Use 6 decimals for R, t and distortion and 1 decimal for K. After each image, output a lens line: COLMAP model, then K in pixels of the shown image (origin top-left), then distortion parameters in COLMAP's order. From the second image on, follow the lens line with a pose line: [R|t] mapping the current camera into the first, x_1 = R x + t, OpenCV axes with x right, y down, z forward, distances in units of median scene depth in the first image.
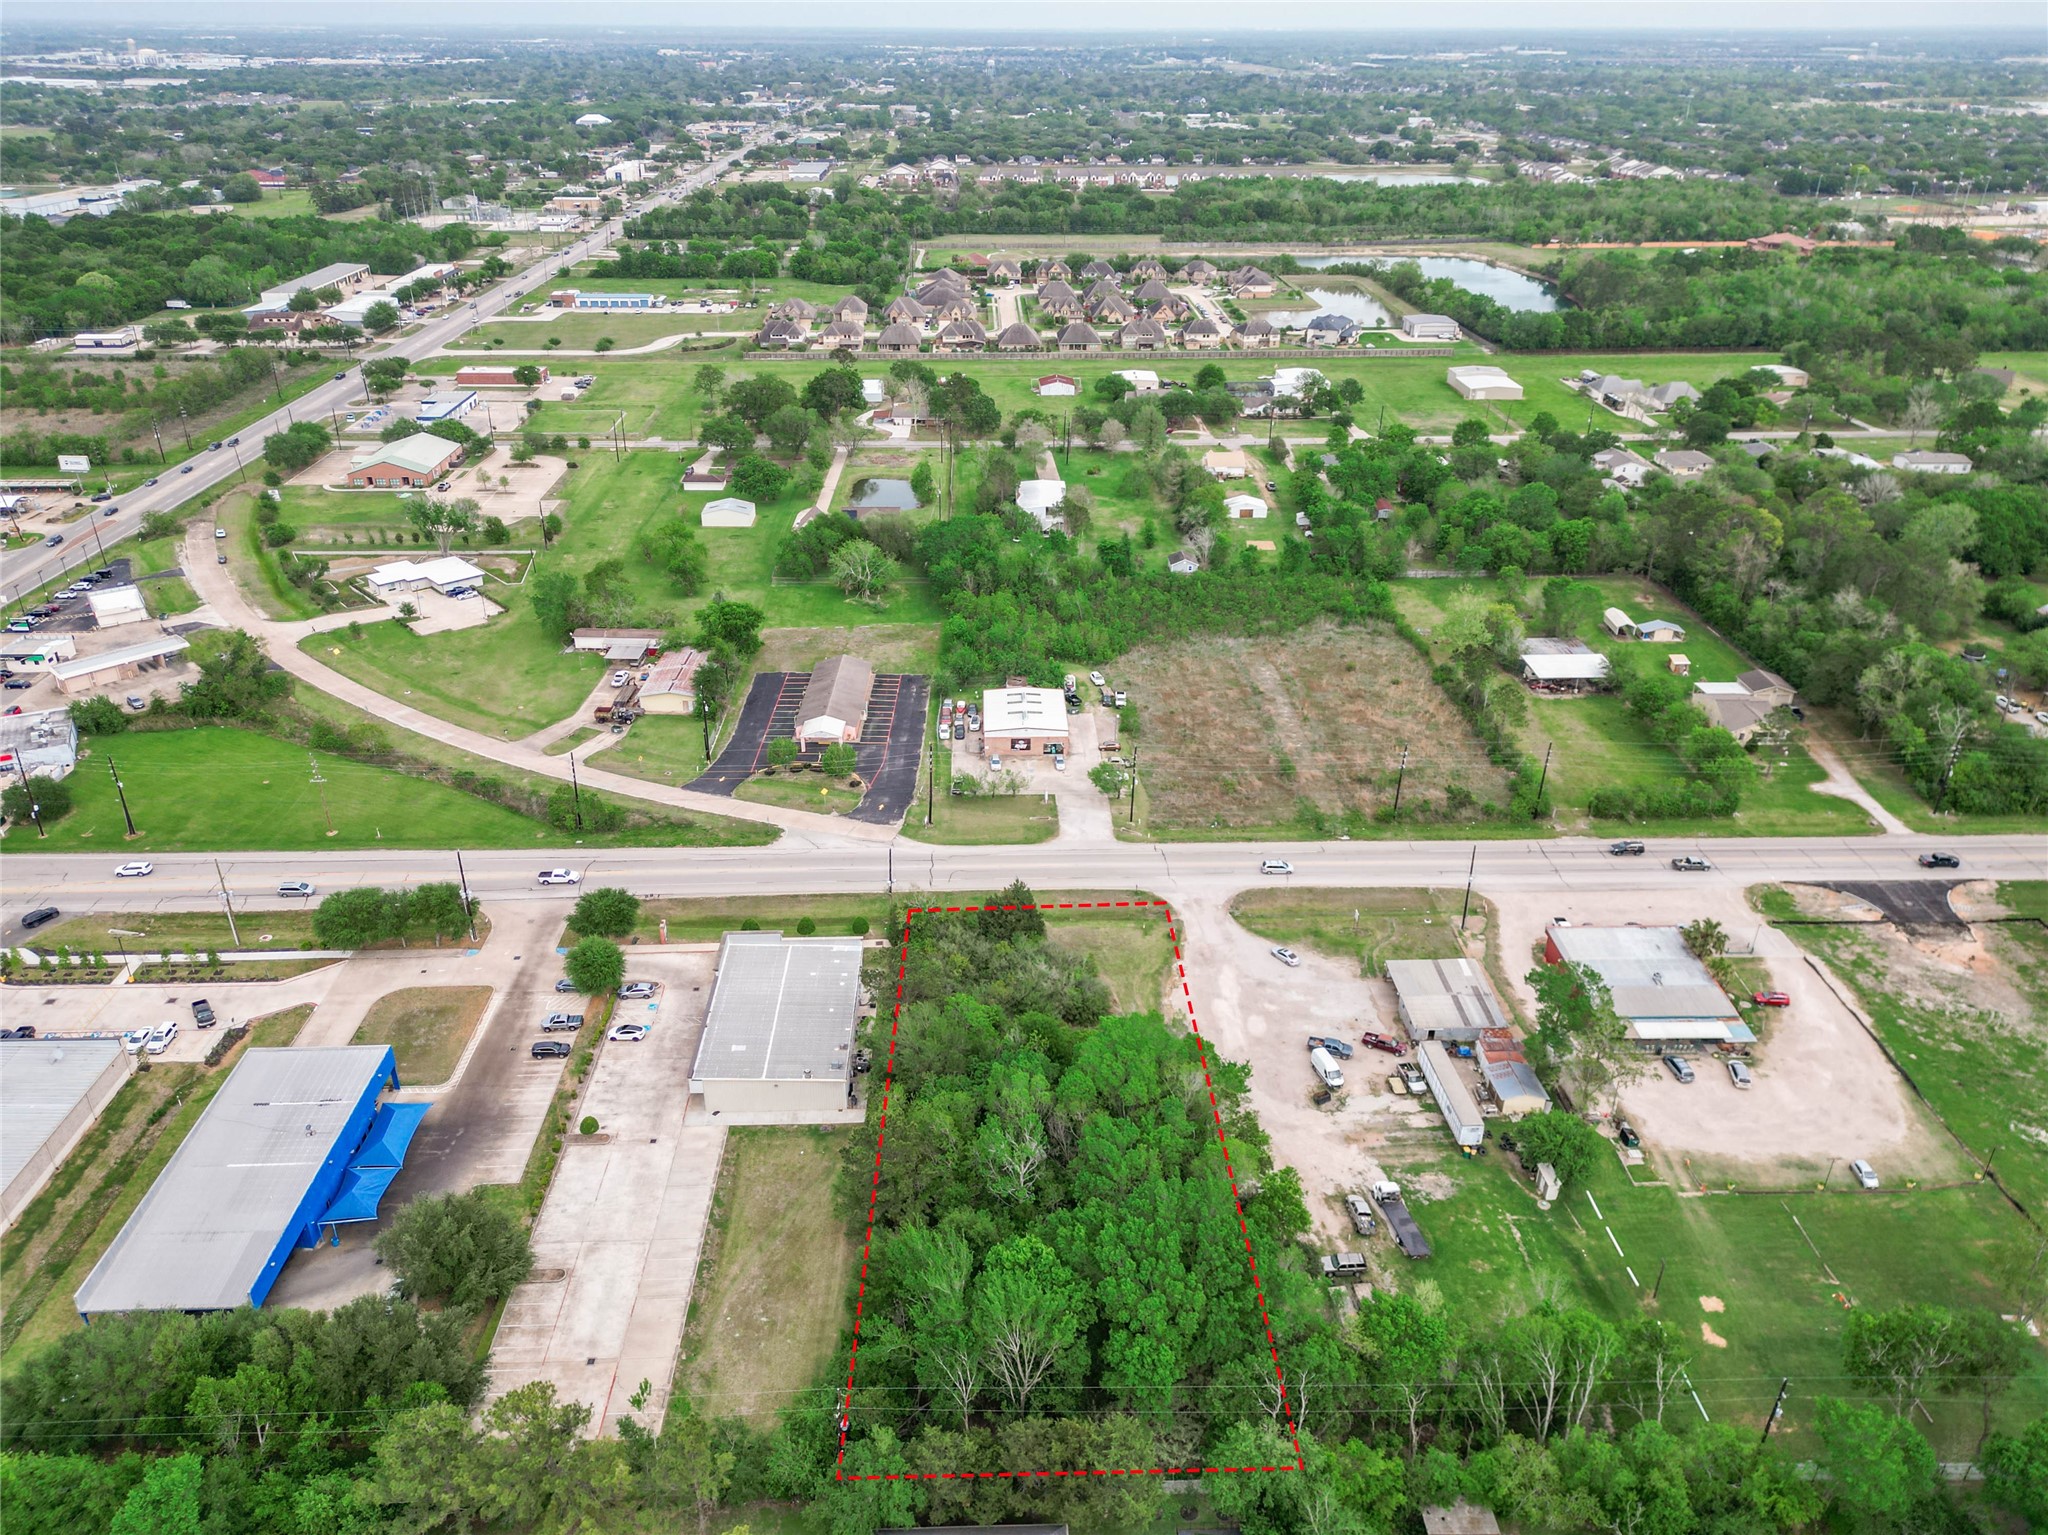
lens RADIAL K [[1438.6, 0, 1017.9], [0, 1438.6, 769.7], [0, 0, 1]] dist [0.069909, -0.071489]
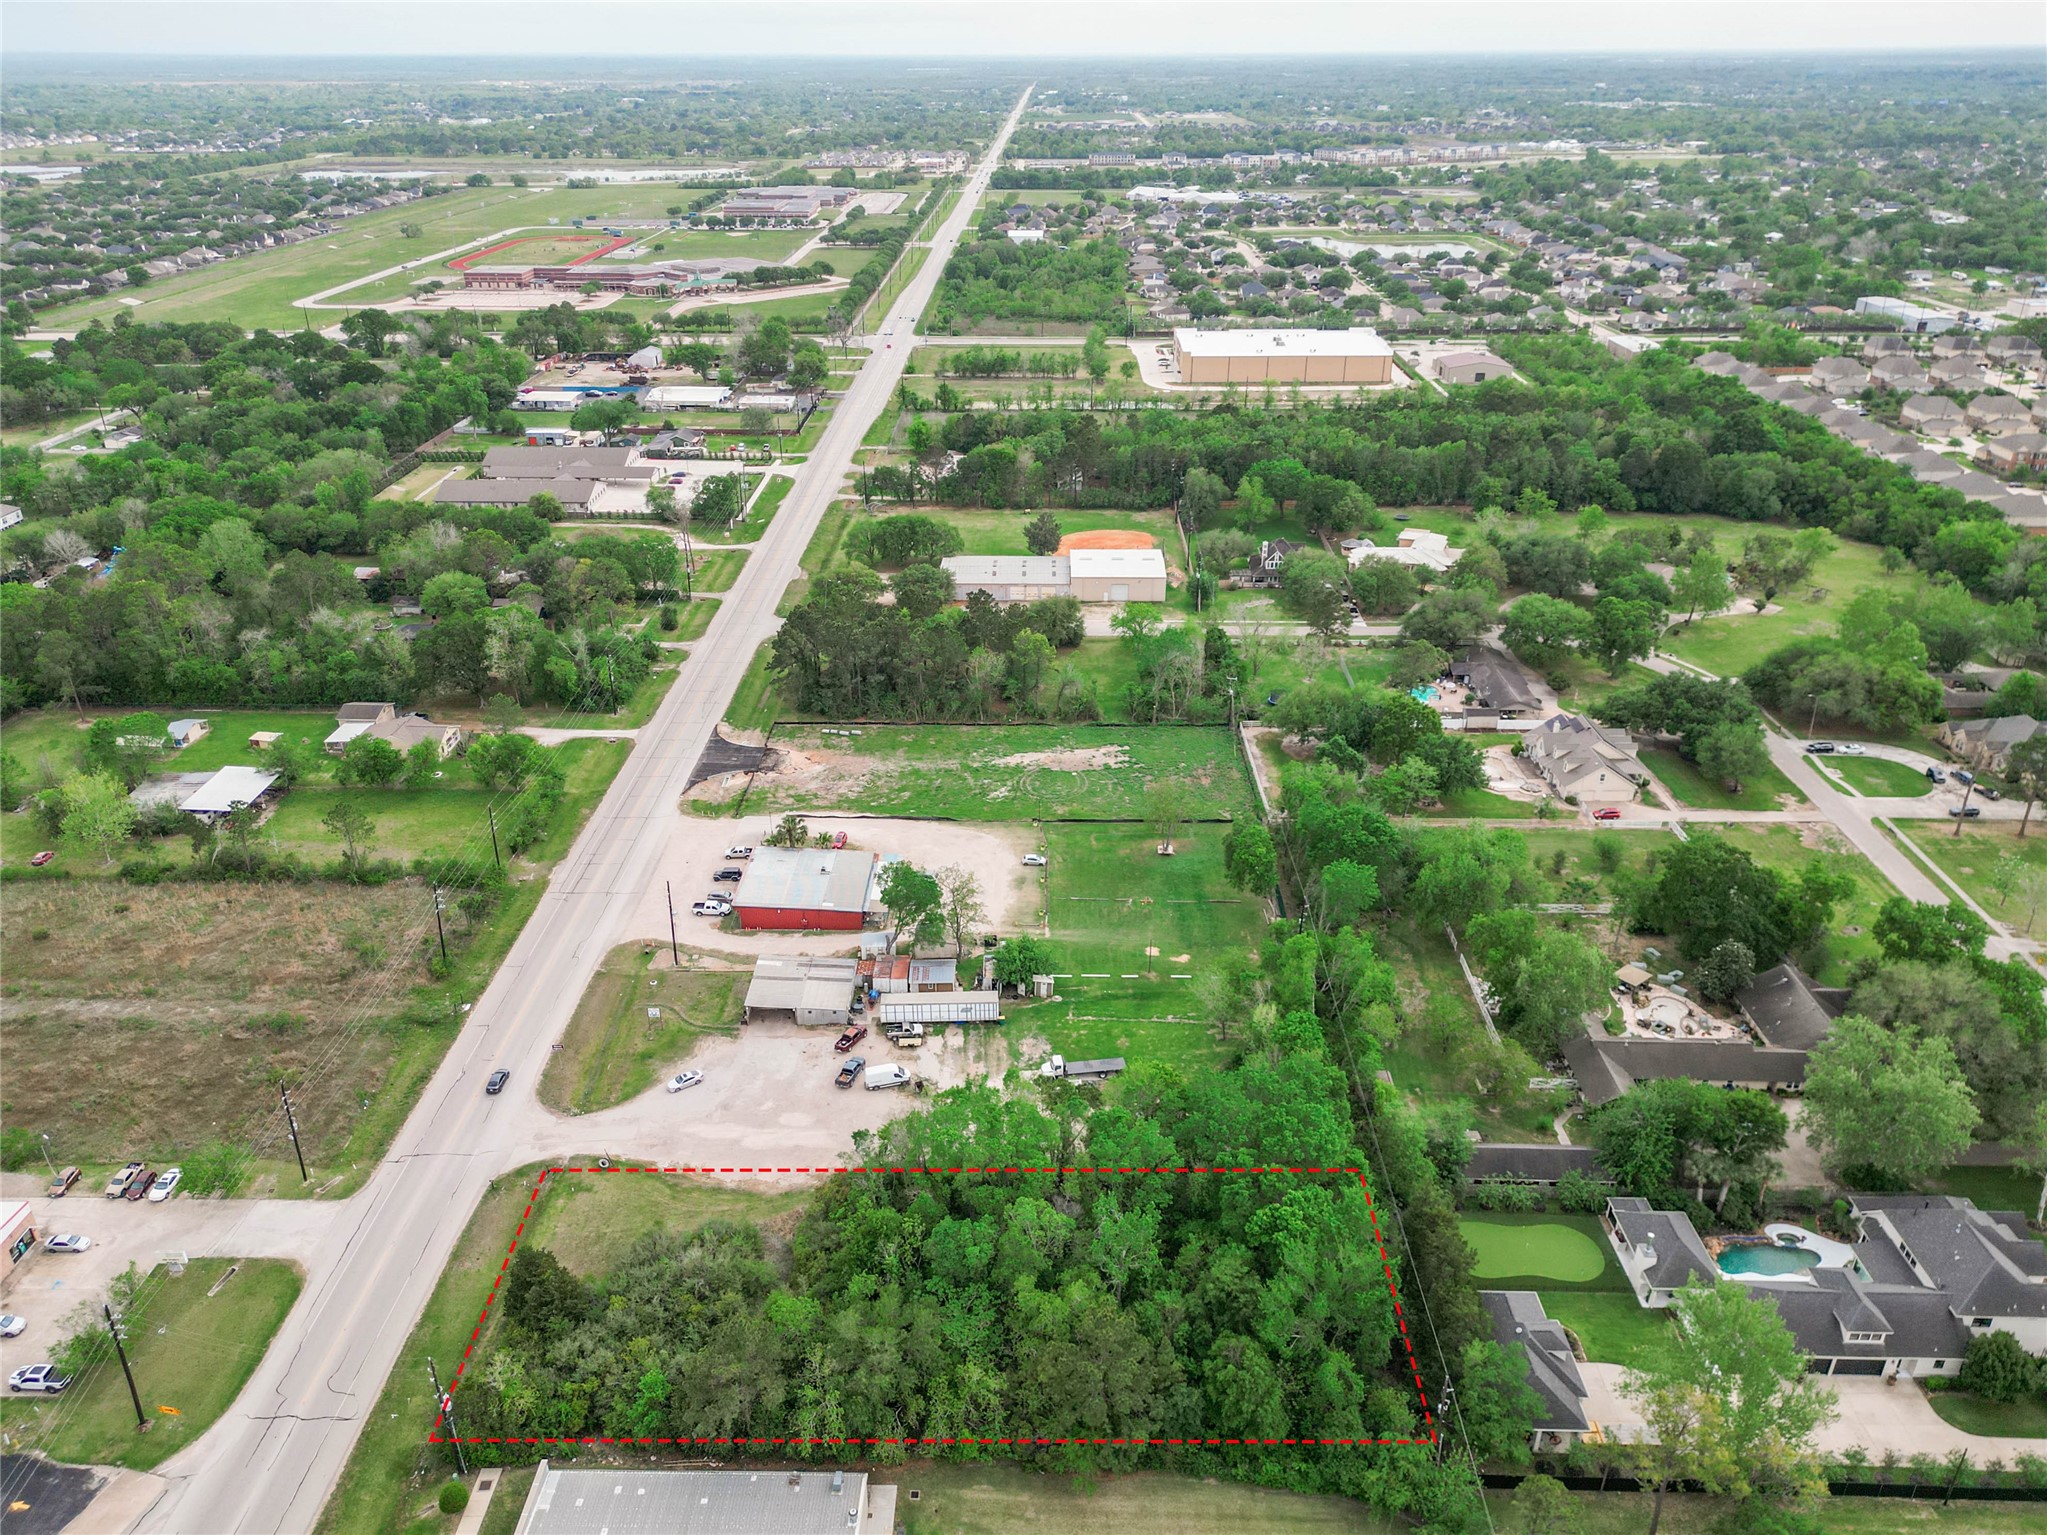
lens RADIAL K [[1452.3, 0, 1018.0], [0, 1452.3, 771.0], [0, 0, 1]] dist [0.072748, -0.074946]
pose [[0.050751, -0.444919, 0.894132, -0.449265], [0.460264, 0.804962, 0.374424, -0.229499], [-0.886330, 0.392534, 0.245633, 0.430430]]
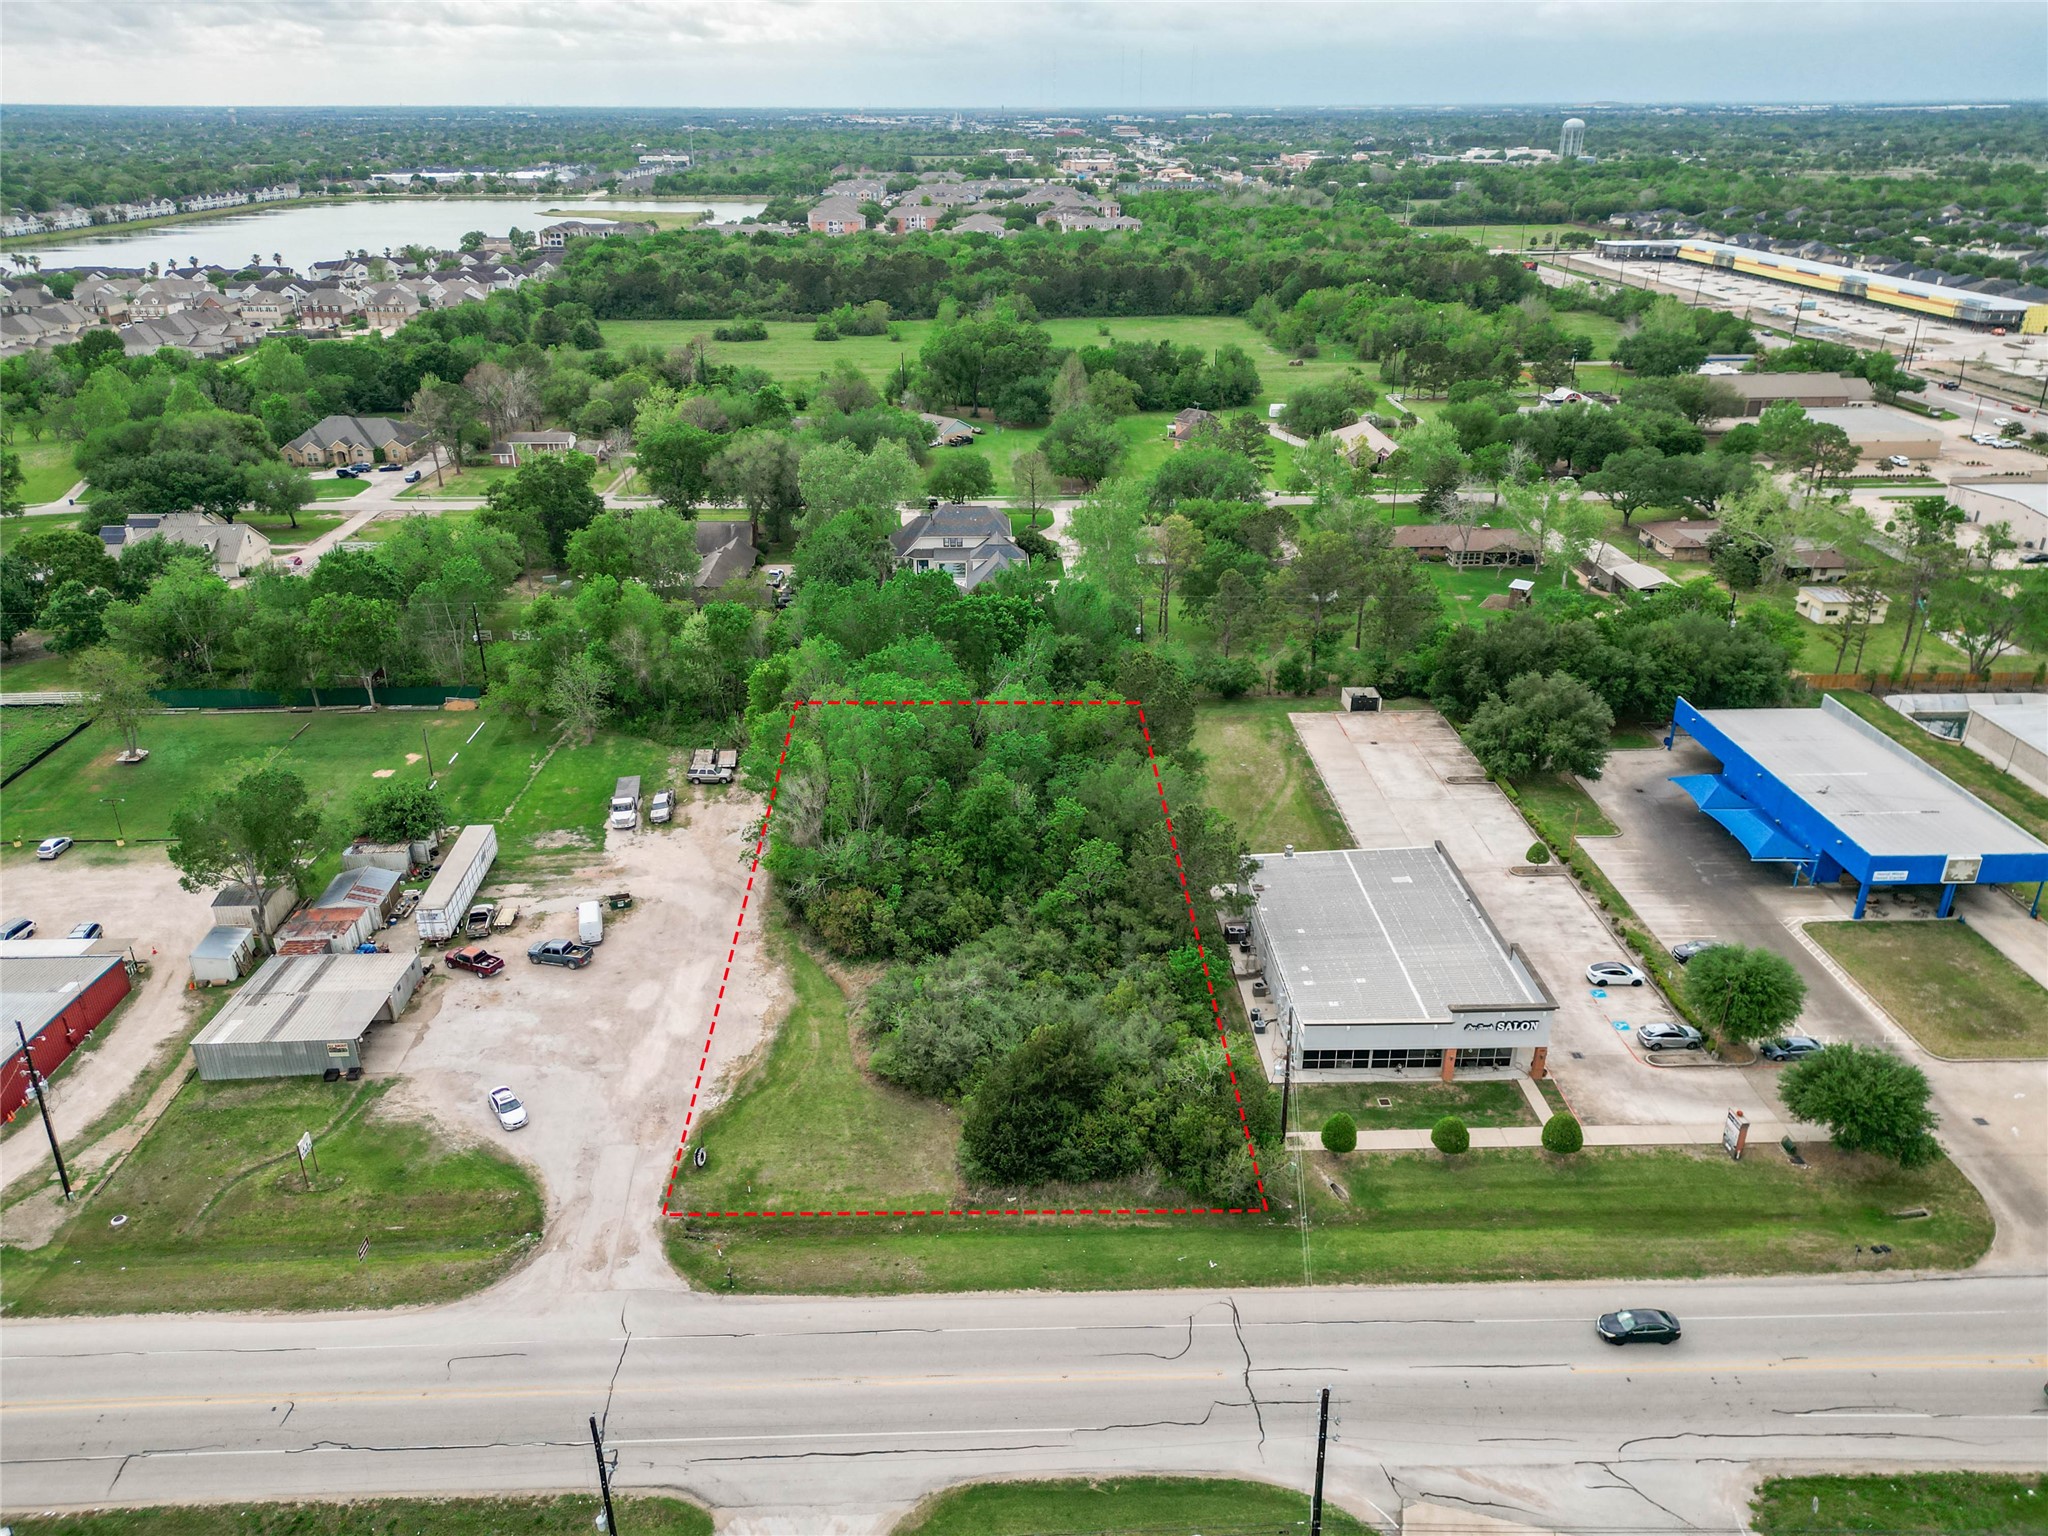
lens RADIAL K [[1439.0, 0, 1018.0], [0, 1439.0, 772.6], [0, 0, 1]] dist [0.074011, -0.073654]
pose [[-1.000000, -0.000100, 0.000738, -0.000346], [0.000520, 0.615601, 0.788058, -0.303469], [-0.000533, 0.788058, -0.615600, 1.029375]]
